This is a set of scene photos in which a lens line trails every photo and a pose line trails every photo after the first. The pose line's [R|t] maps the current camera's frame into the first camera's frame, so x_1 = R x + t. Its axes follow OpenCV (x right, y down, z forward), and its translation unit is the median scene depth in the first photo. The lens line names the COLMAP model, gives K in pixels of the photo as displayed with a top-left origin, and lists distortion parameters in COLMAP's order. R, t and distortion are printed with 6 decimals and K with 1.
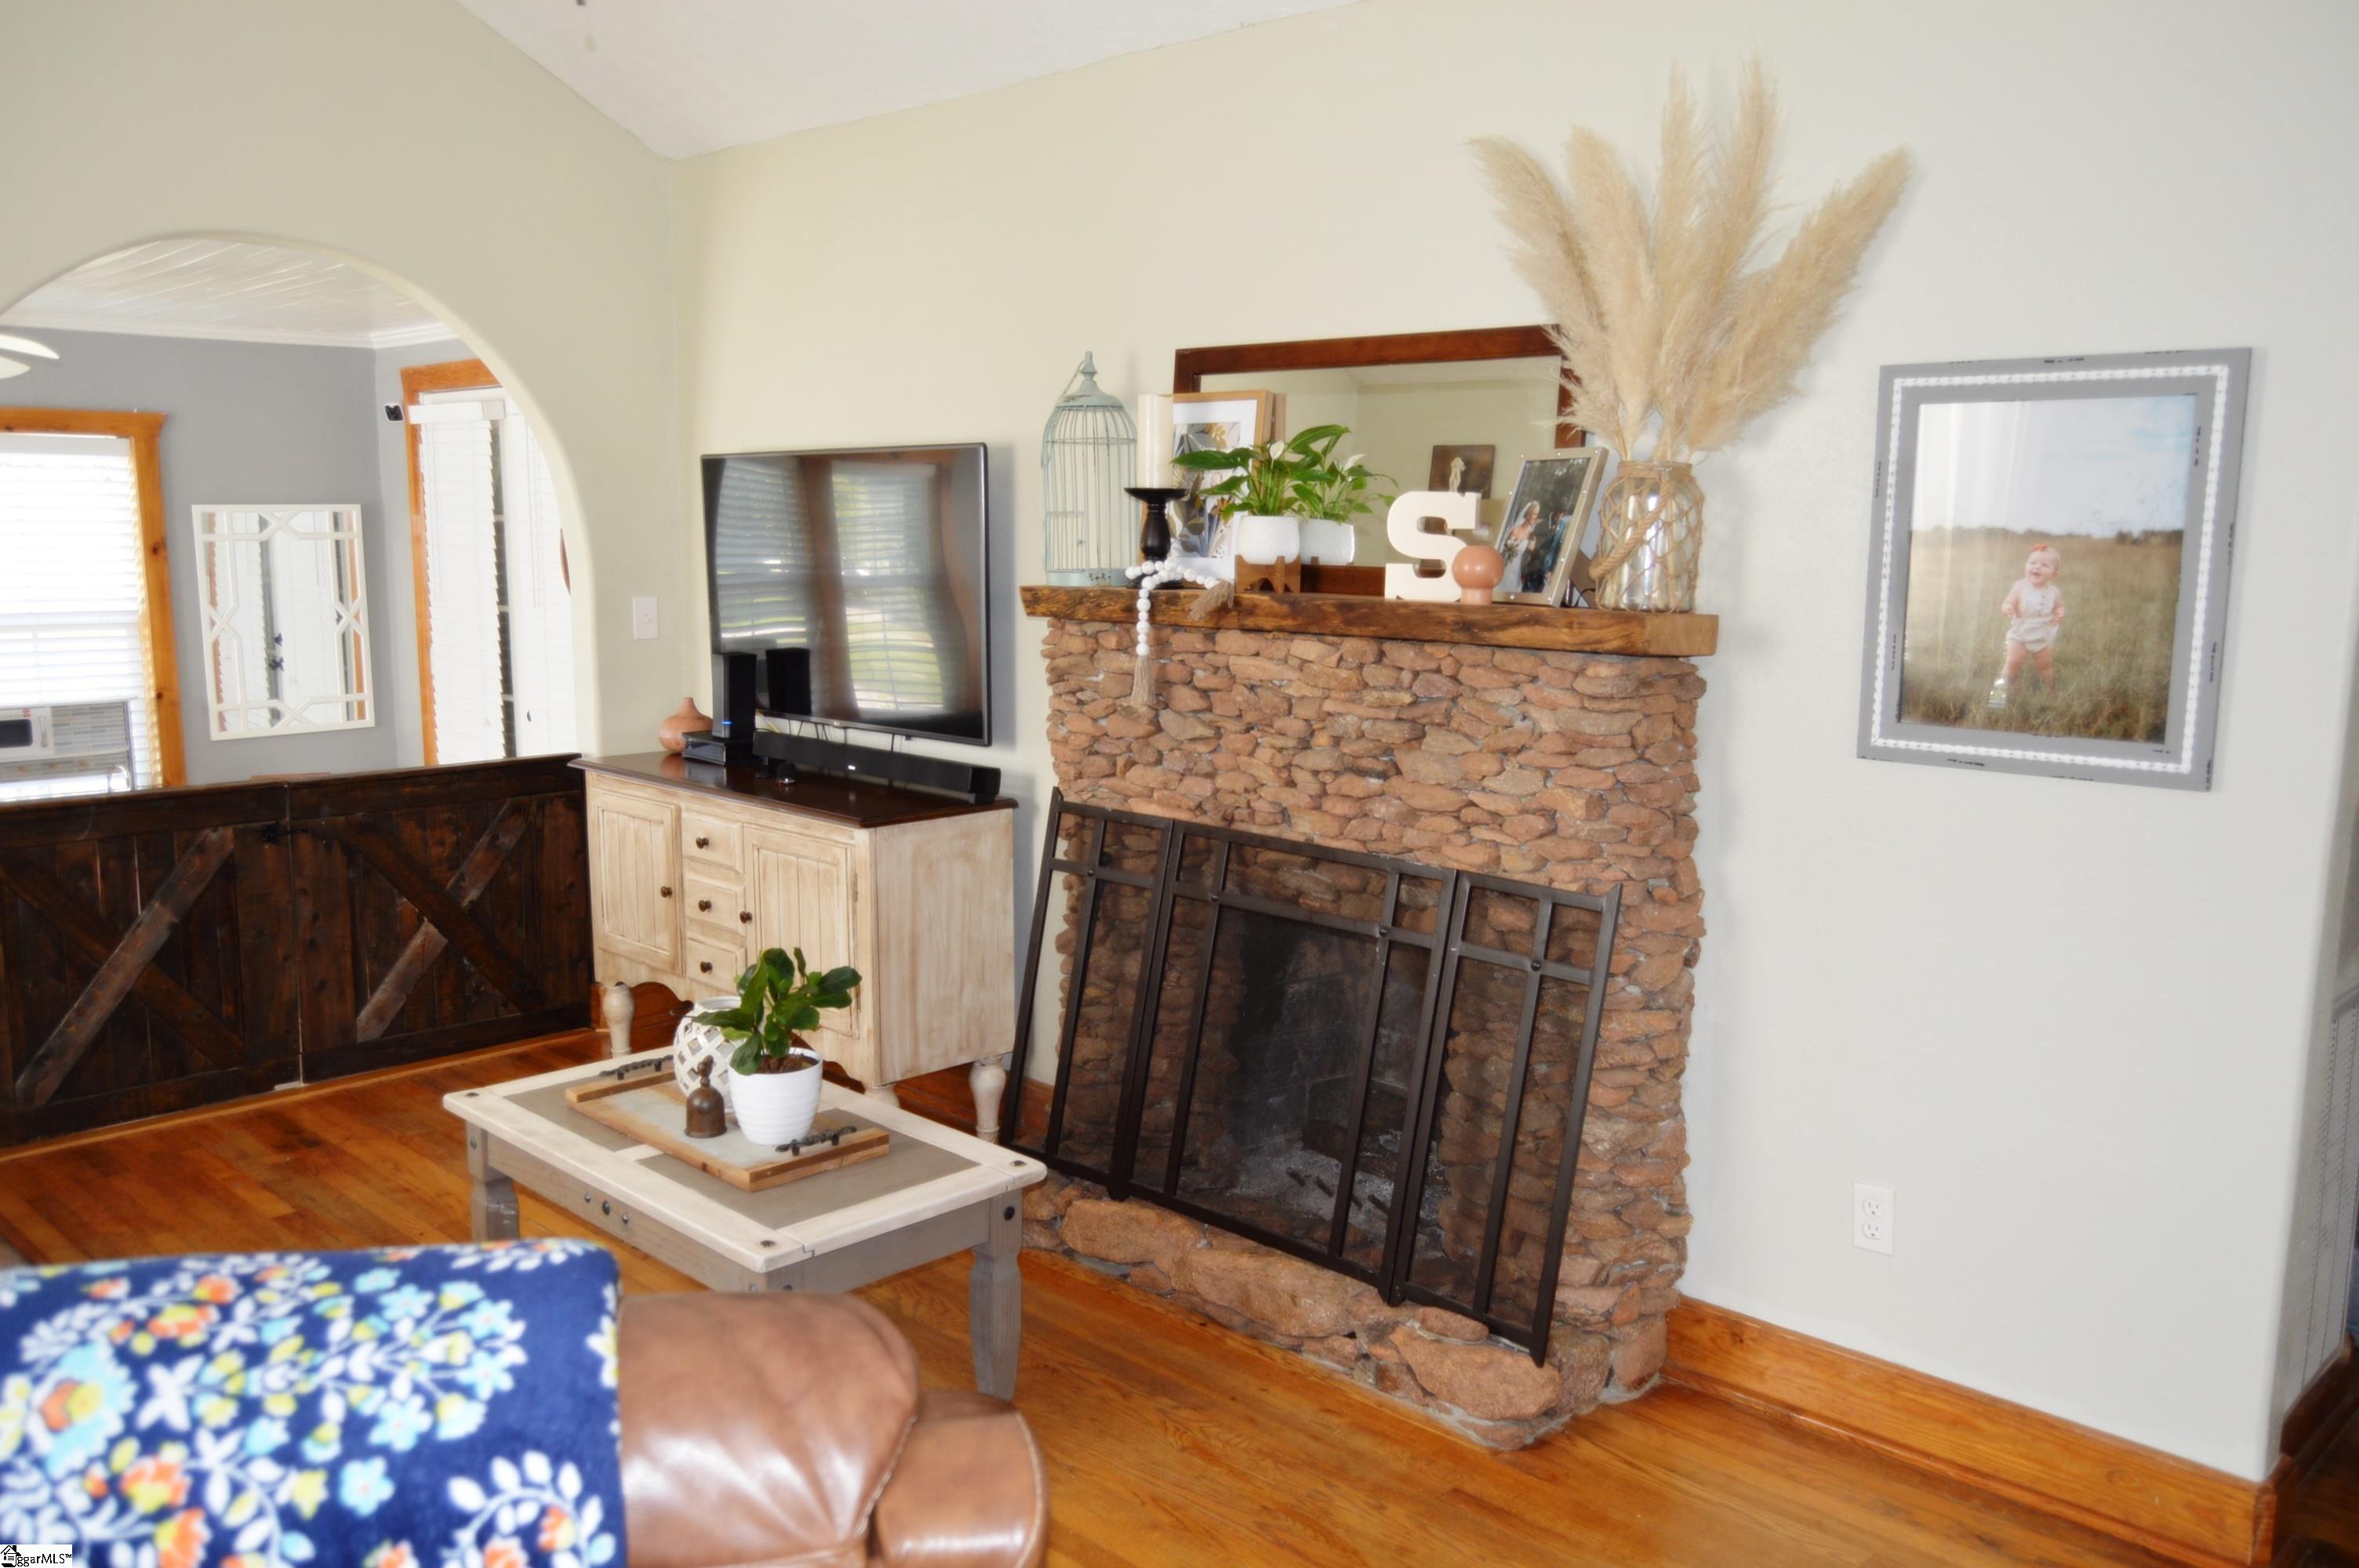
lens RADIAL K [[1873.4, 0, 1179.5], [0, 1873.4, 784.0], [0, 0, 1]] dist [-0.009271, -0.001195]
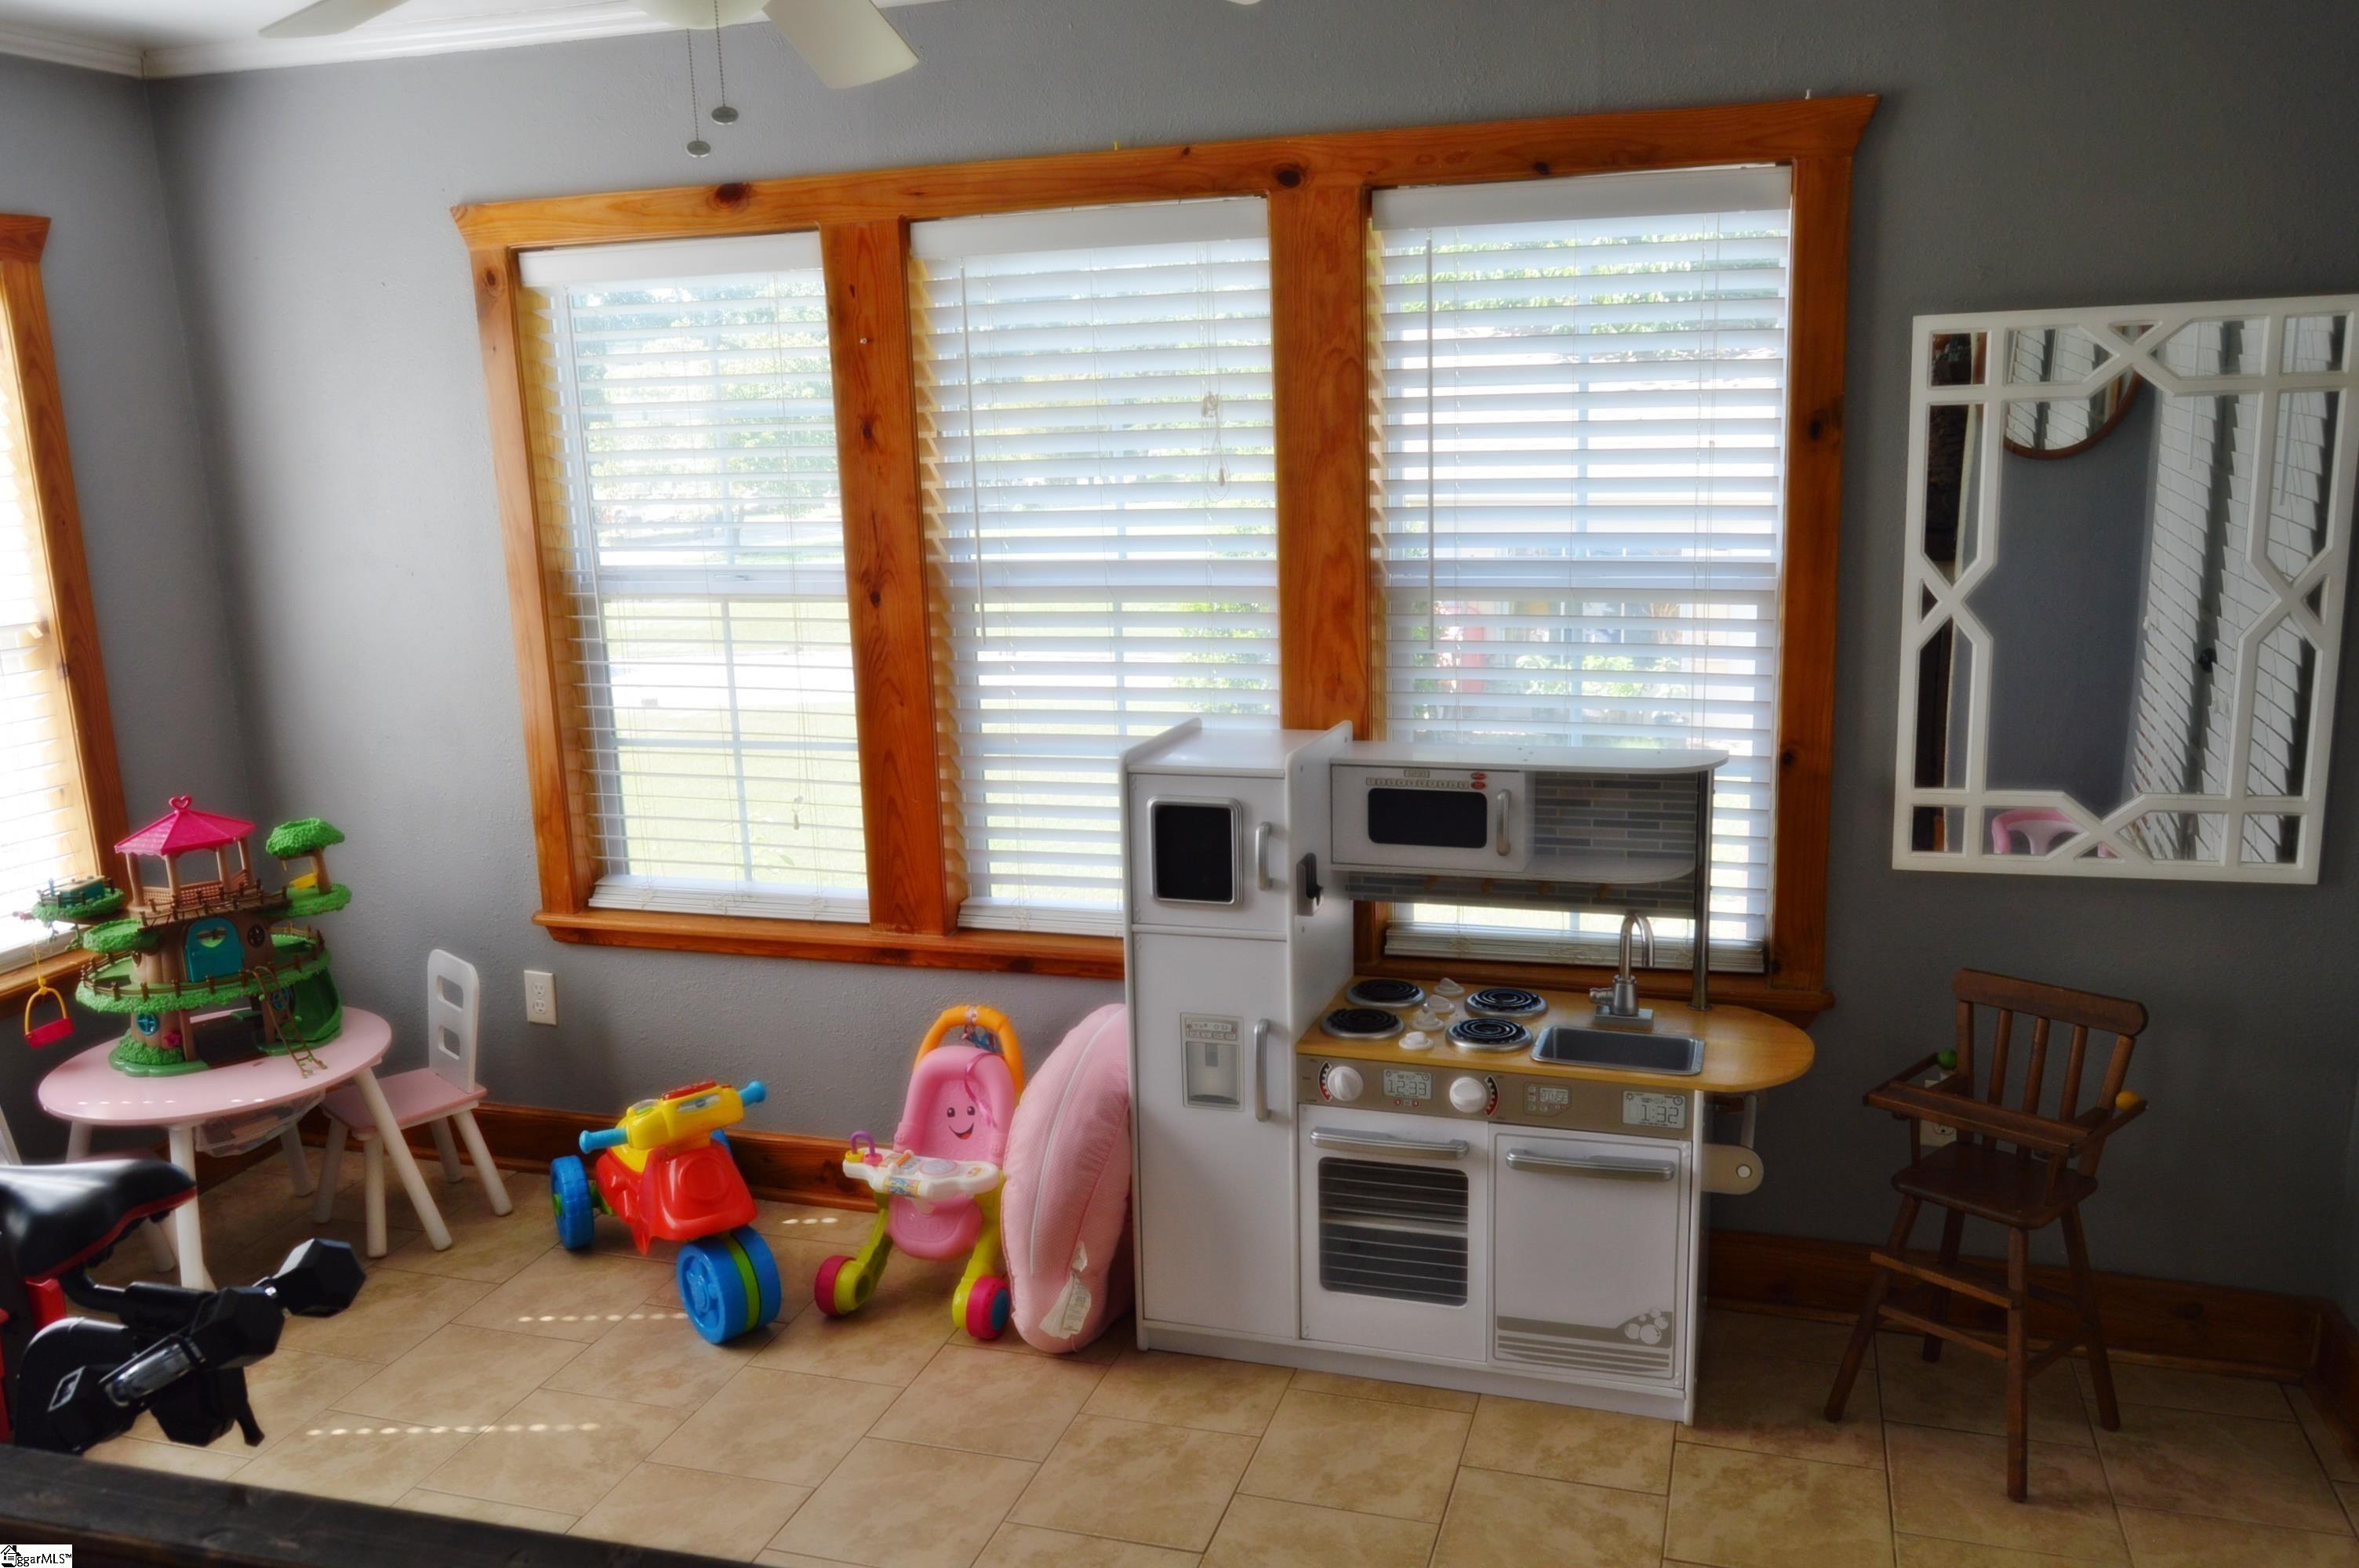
lens RADIAL K [[1873.4, 0, 1179.5], [0, 1873.4, 784.0], [0, 0, 1]] dist [-0.009271, -0.001195]
pose [[0.453933, 0.174262, -0.873829, -0.229400], [-0.092399, 0.984608, 0.148355, -0.096966], [0.886232, 0.013398, 0.463048, 0.687812]]
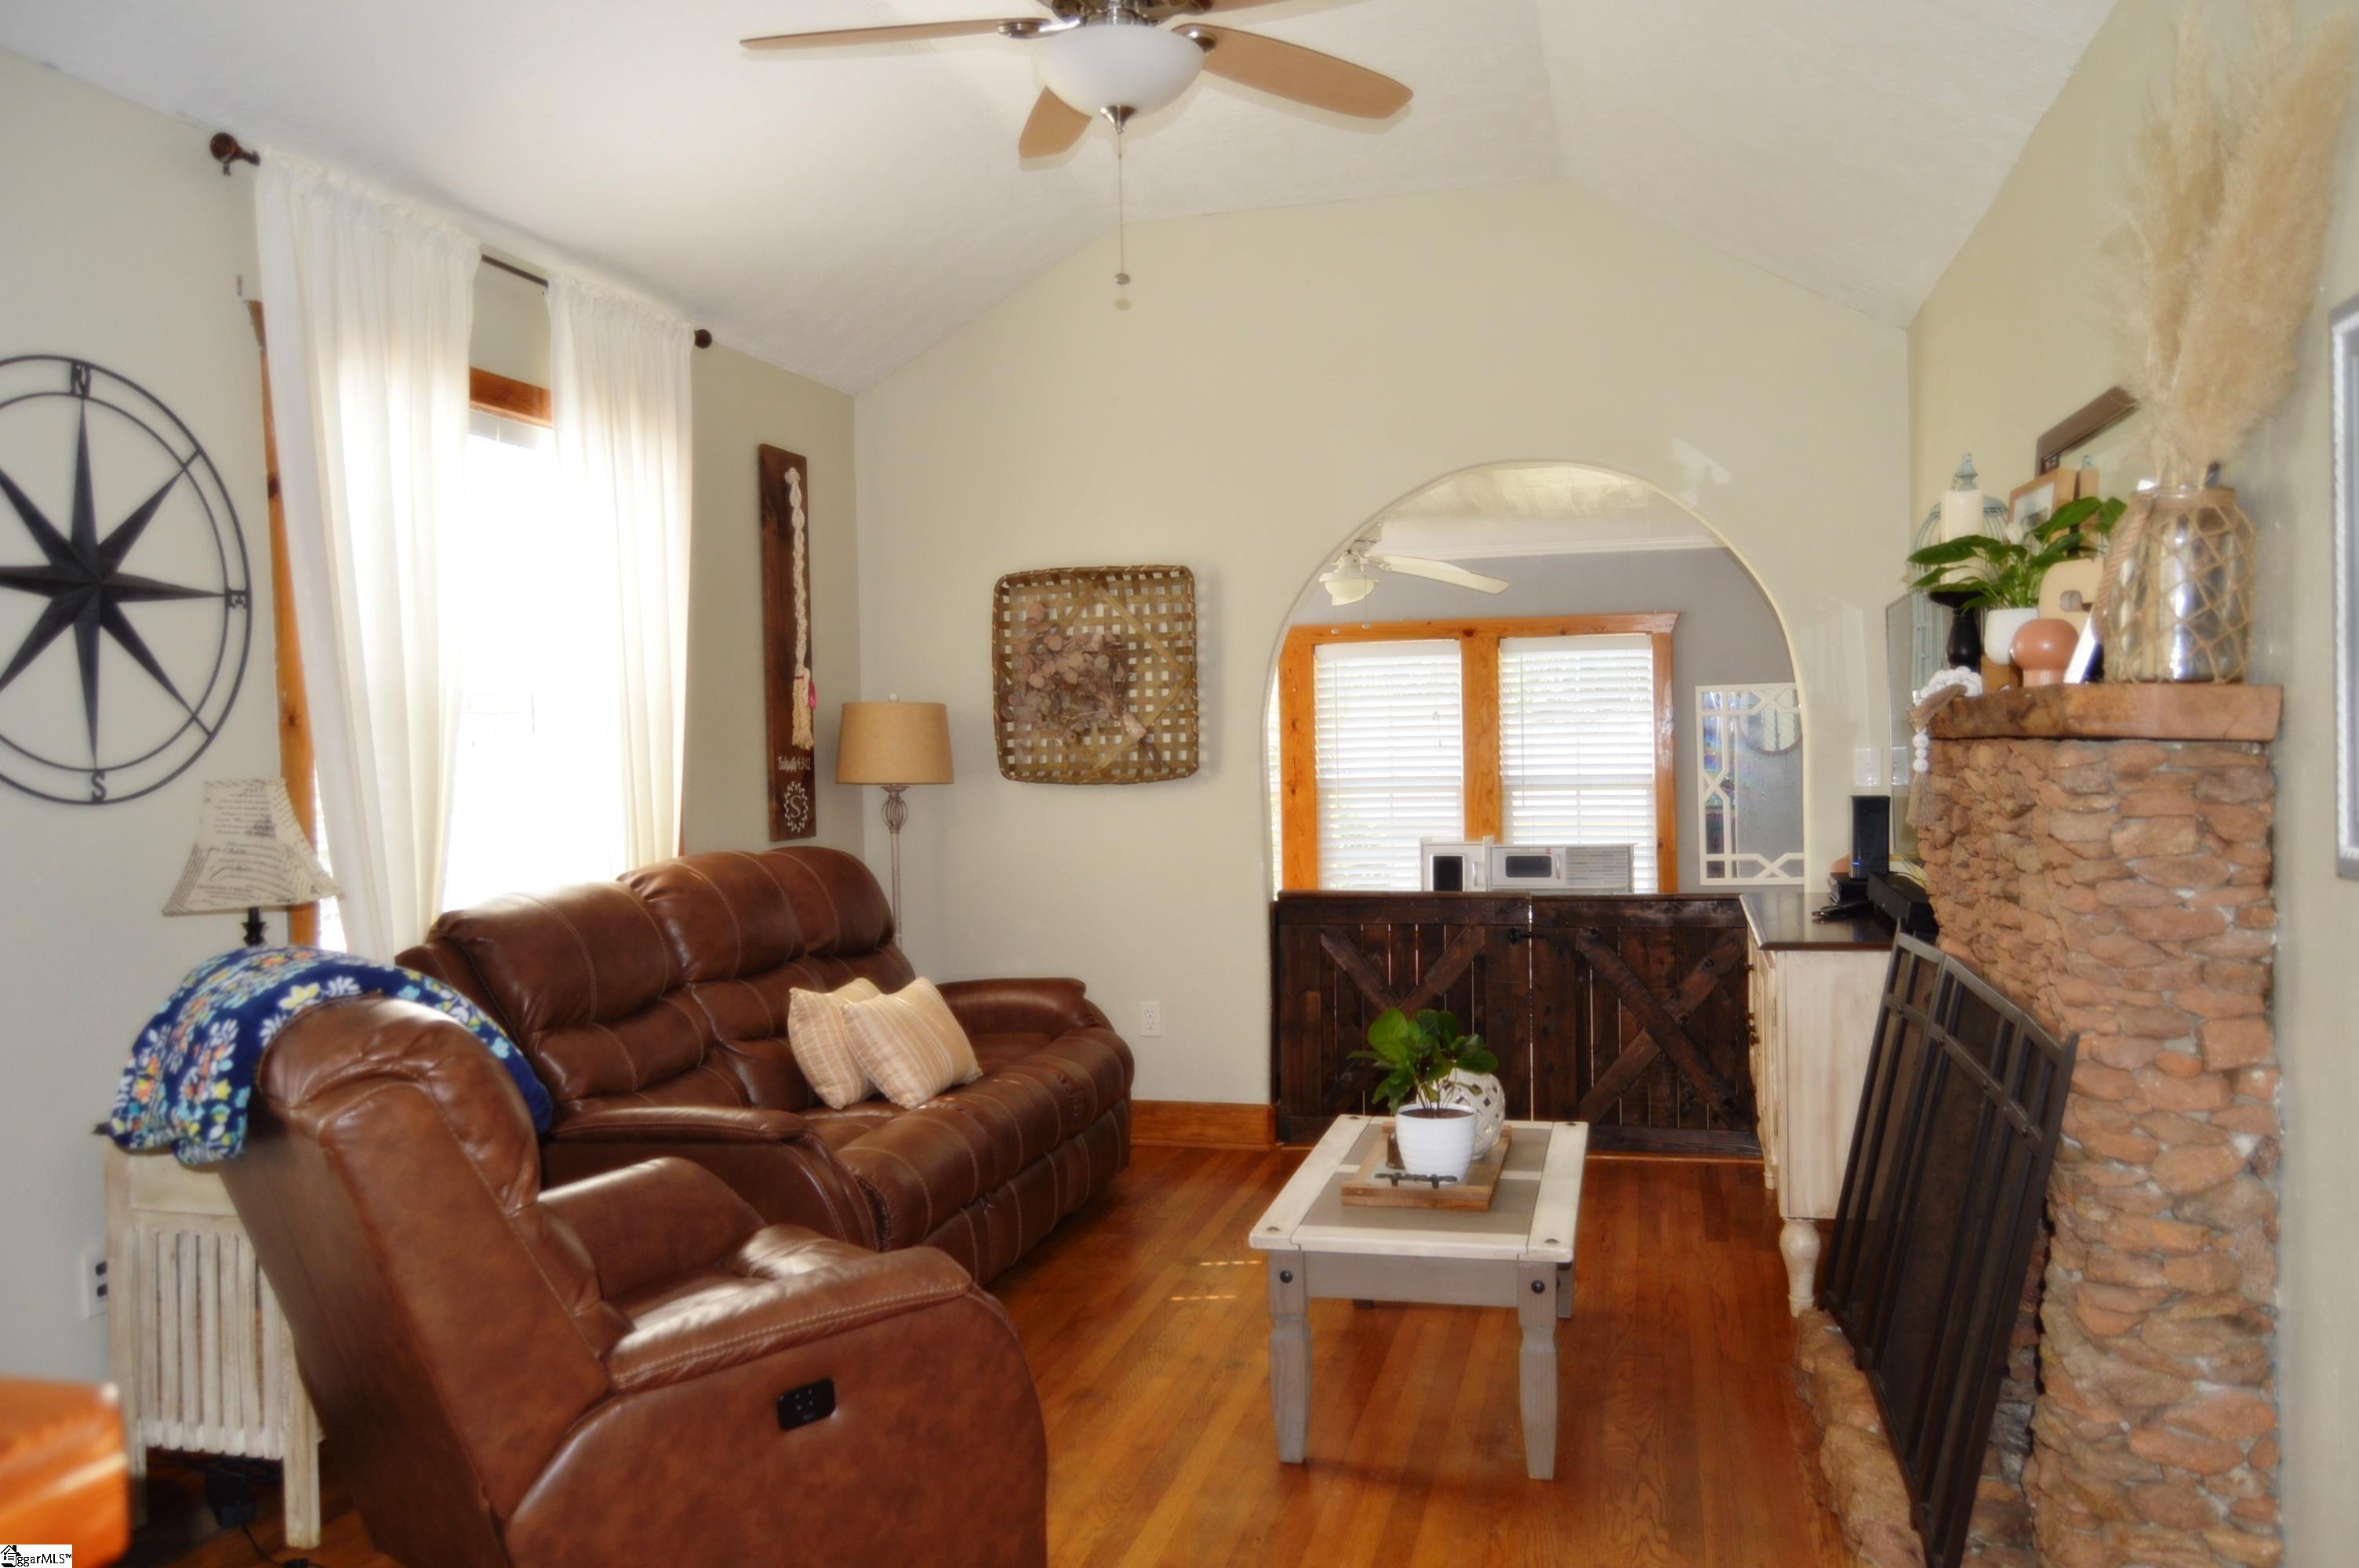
lens RADIAL K [[1873.4, 0, 1179.5], [0, 1873.4, 784.0], [0, 0, 1]] dist [-0.009271, -0.001195]
pose [[0.502615, 0.000931, -0.864510, 0.345702], [-0.103329, 0.992896, -0.059005, 0.017001], [0.858313, 0.118986, 0.499141, 0.137852]]
